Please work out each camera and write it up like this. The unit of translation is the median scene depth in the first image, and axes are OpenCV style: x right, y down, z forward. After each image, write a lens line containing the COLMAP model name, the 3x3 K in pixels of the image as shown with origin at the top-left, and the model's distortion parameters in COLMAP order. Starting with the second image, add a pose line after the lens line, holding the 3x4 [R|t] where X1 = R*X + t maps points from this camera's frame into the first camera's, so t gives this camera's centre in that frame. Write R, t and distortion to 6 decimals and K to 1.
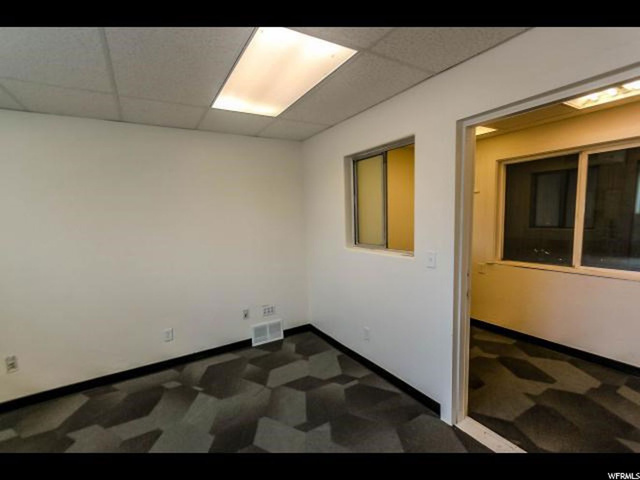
lens RADIAL K [[293.3, 0, 321.9], [0, 293.3, 243.0], [0, 0, 1]] dist [0.009837, 0.001453]
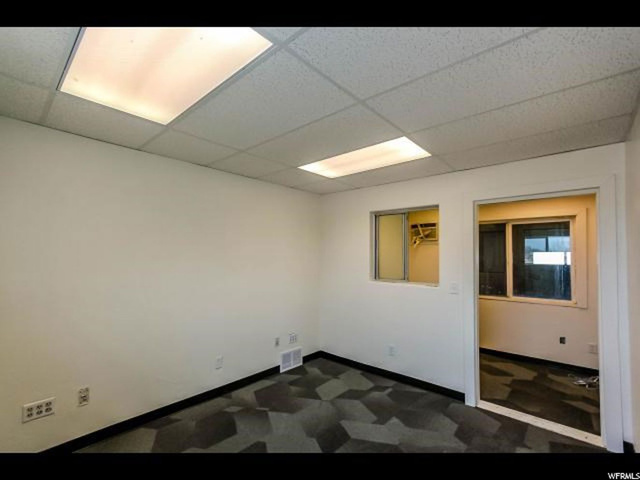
lens RADIAL K [[293.3, 0, 315.2], [0, 293.3, 242.7], [0, 0, 1]] dist [0.009837, 0.001453]
pose [[0.953469, 0.056452, 0.296157, -0.580402], [-0.011416, 0.988369, -0.151645, 0.049992], [-0.301273, 0.141207, 0.943024, -0.164545]]
